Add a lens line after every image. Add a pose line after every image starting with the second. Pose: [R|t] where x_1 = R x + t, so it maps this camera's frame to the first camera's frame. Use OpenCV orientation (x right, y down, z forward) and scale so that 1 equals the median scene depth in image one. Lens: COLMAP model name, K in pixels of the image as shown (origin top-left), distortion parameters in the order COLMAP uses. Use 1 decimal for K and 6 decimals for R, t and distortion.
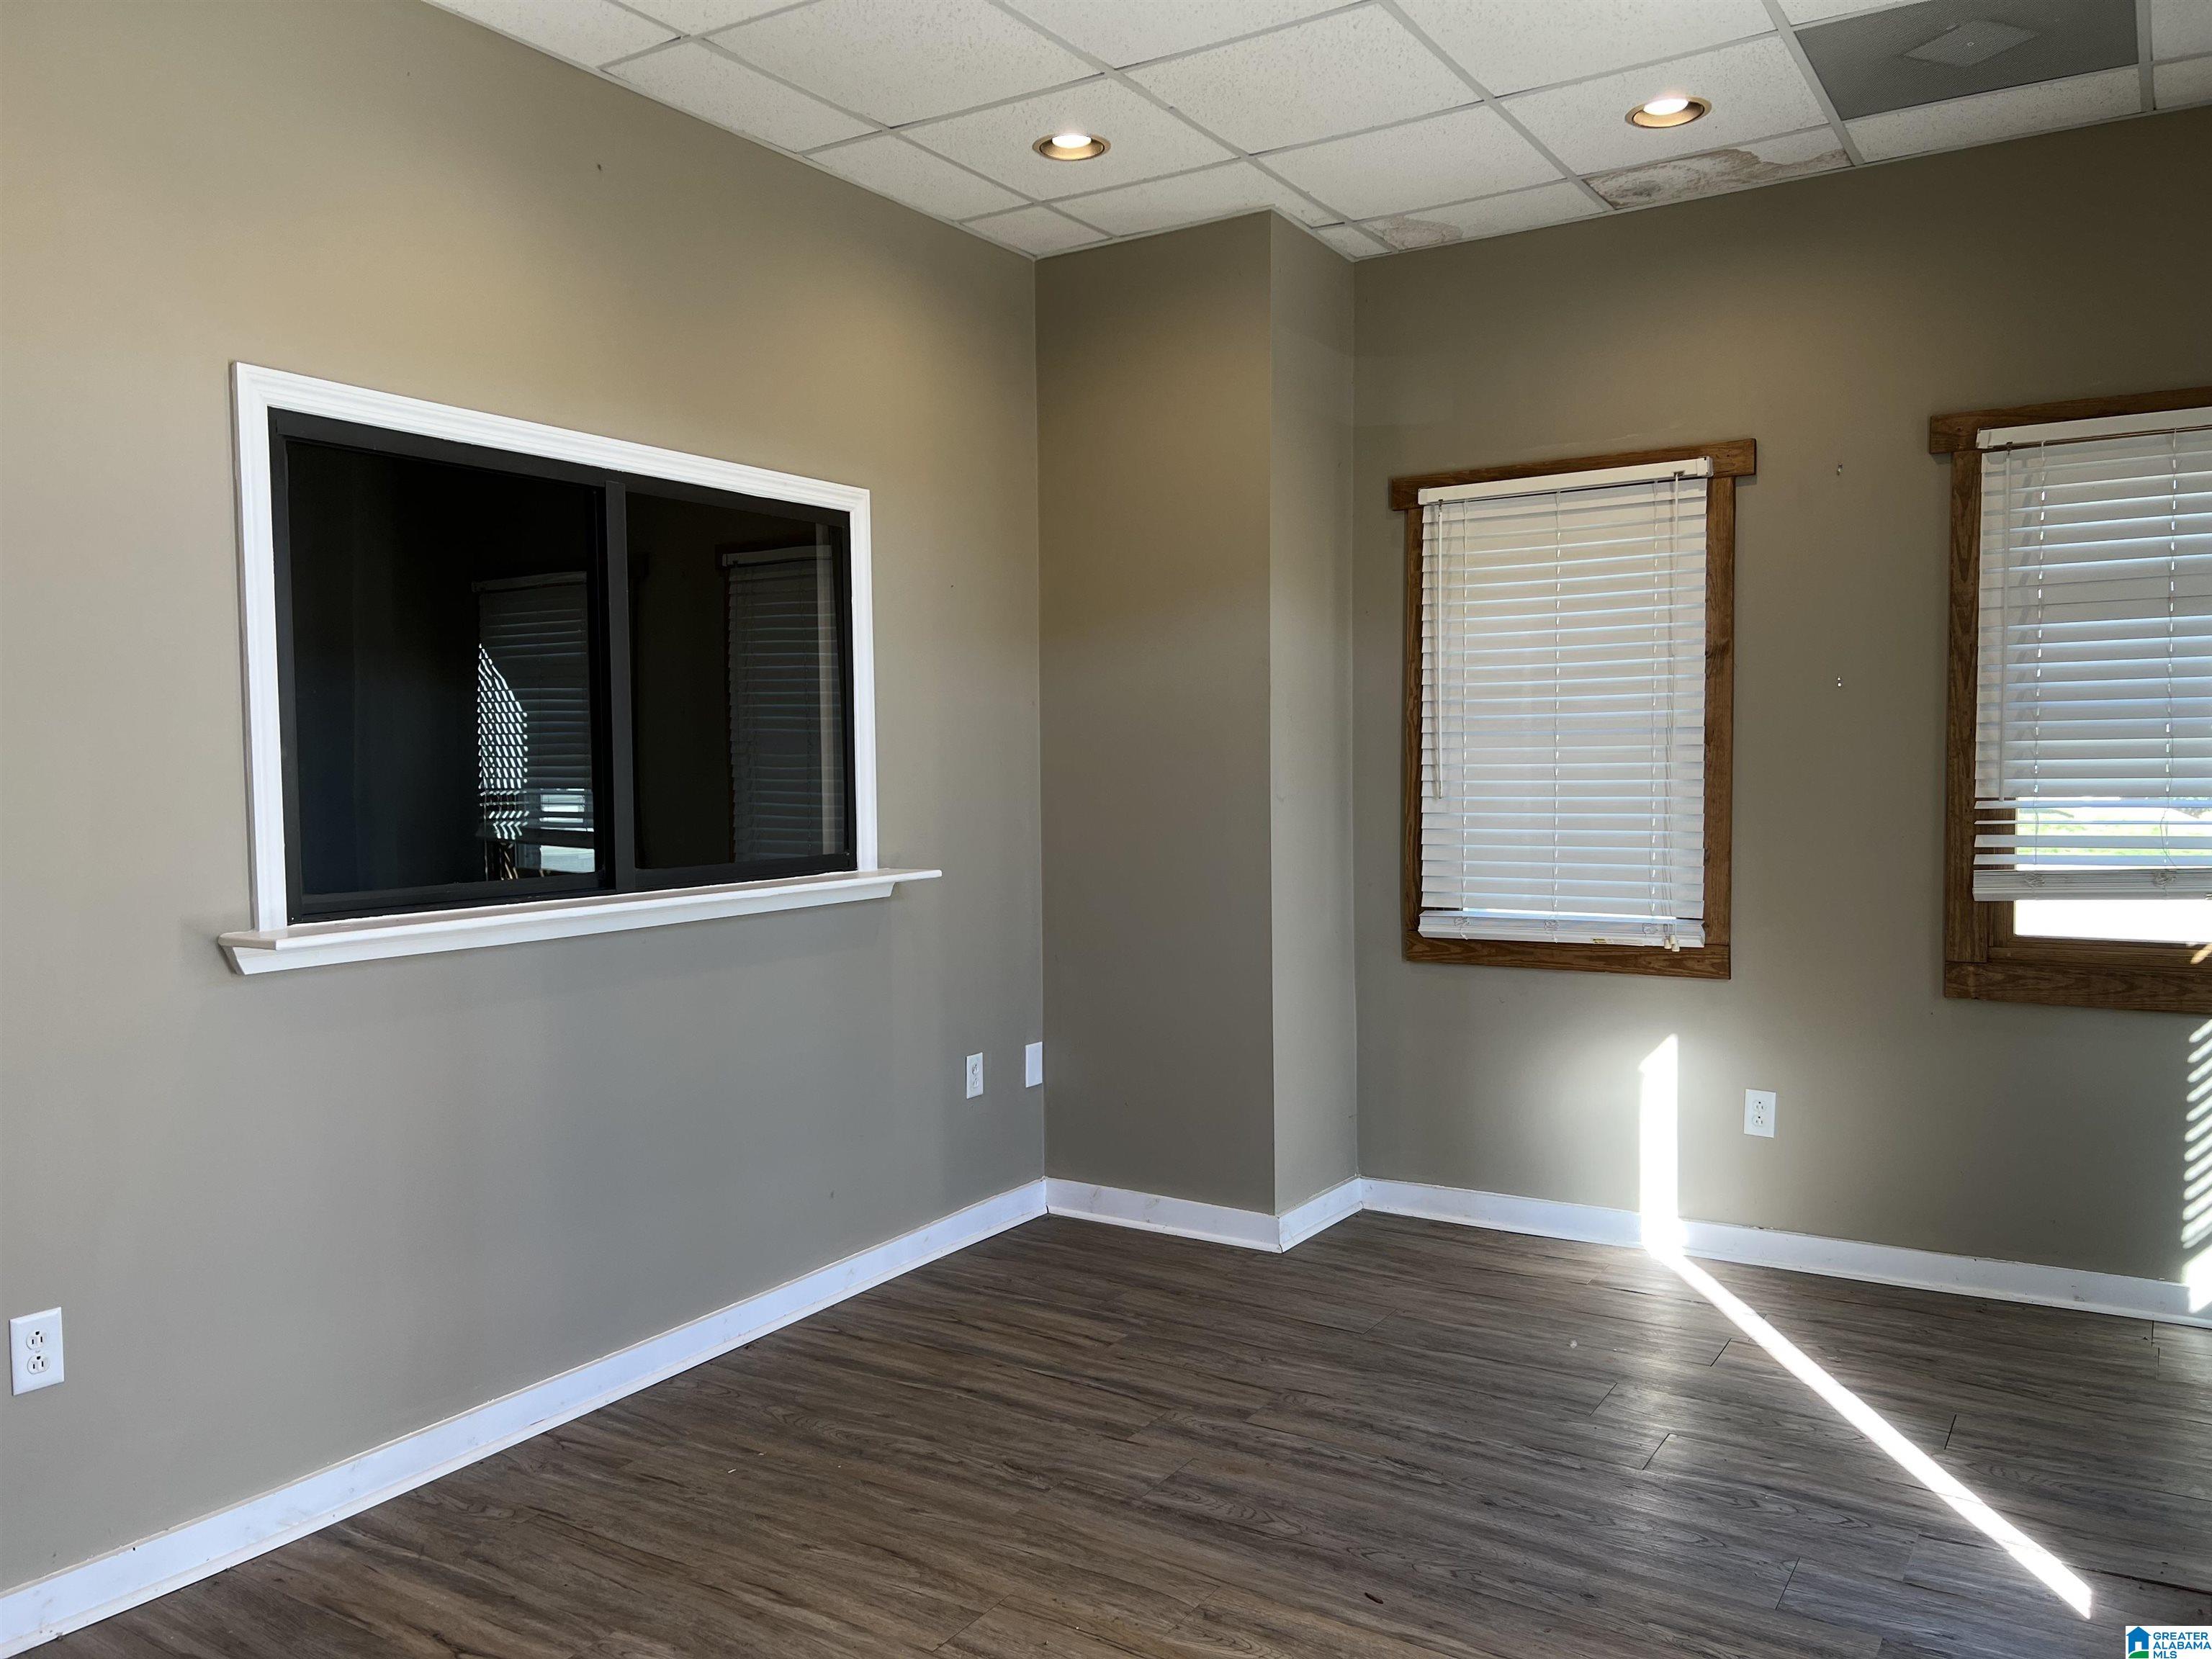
lens RADIAL K [[1665.3, 0, 1104.7], [0, 1665.3, 823.5], [0, 0, 1]] dist [0.056033, -0.052893]
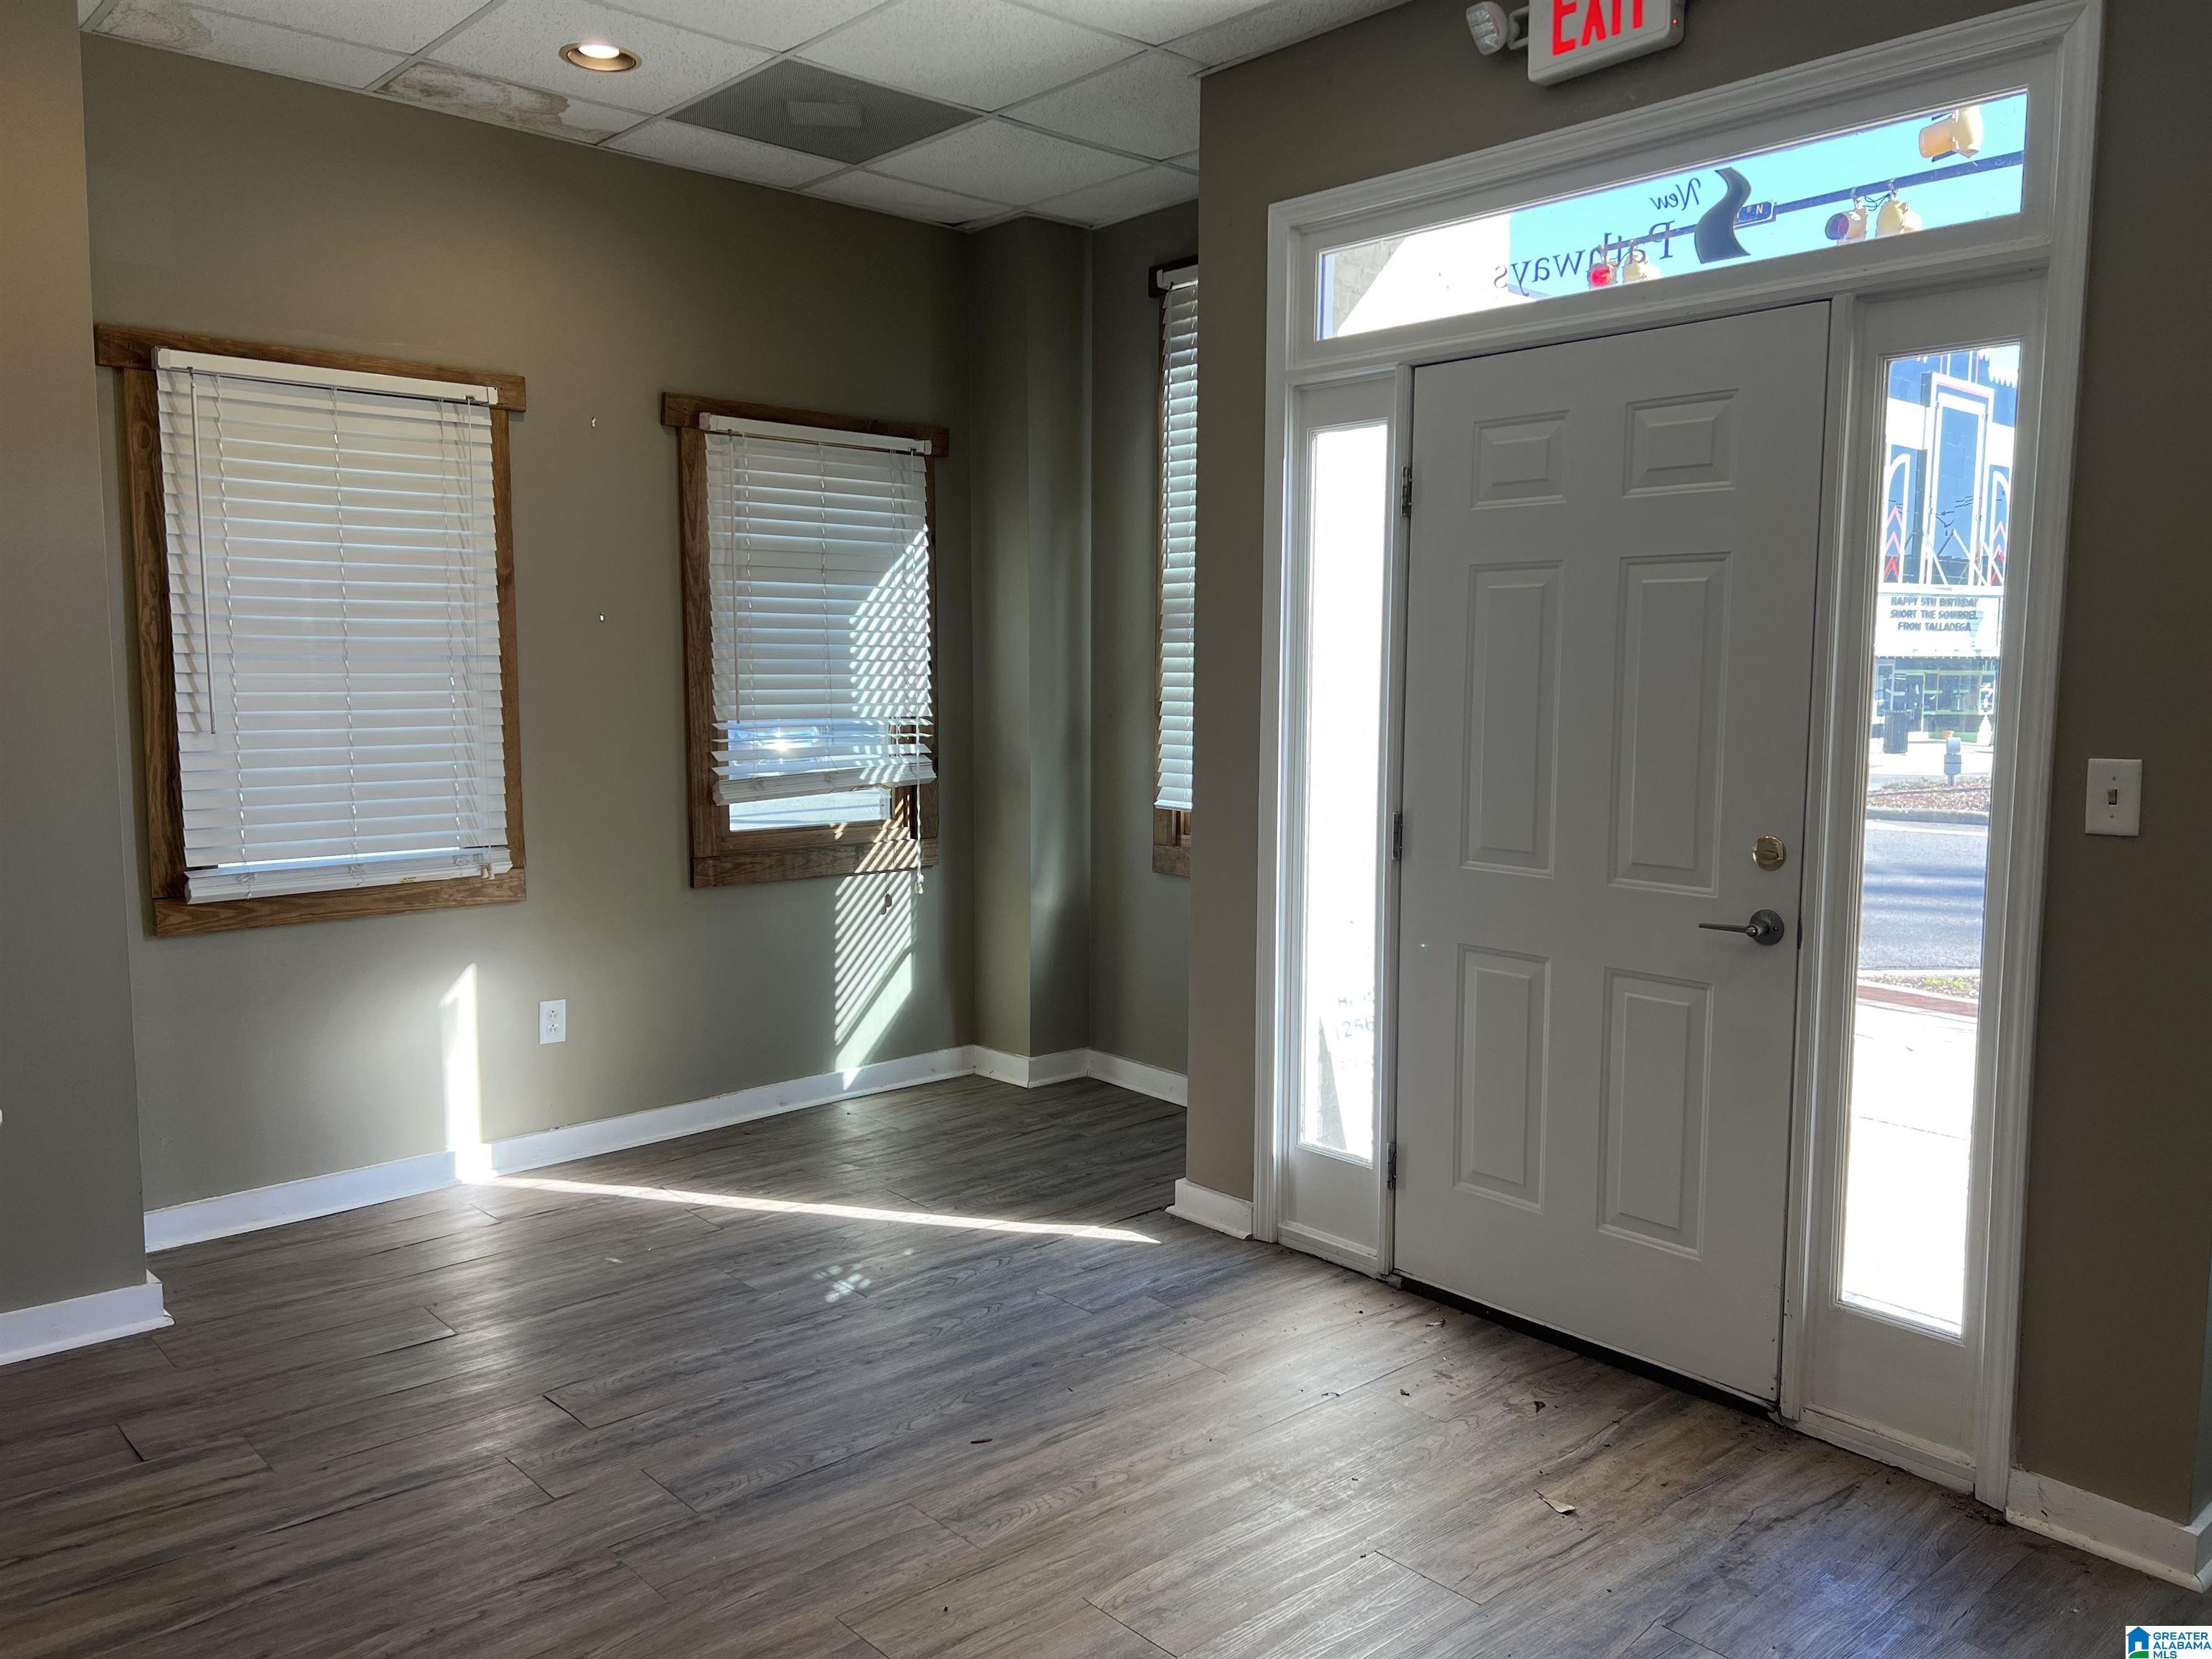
lens RADIAL K [[1665.3, 0, 1094.8], [0, 1665.3, 827.0], [0, 0, 1]] dist [0.056033, -0.052893]
pose [[0.263268, -0.078551, 0.961519, -0.572189], [0.035092, 0.996800, 0.071825, -0.015734], [-0.964084, 0.014833, 0.265182, 0.416115]]
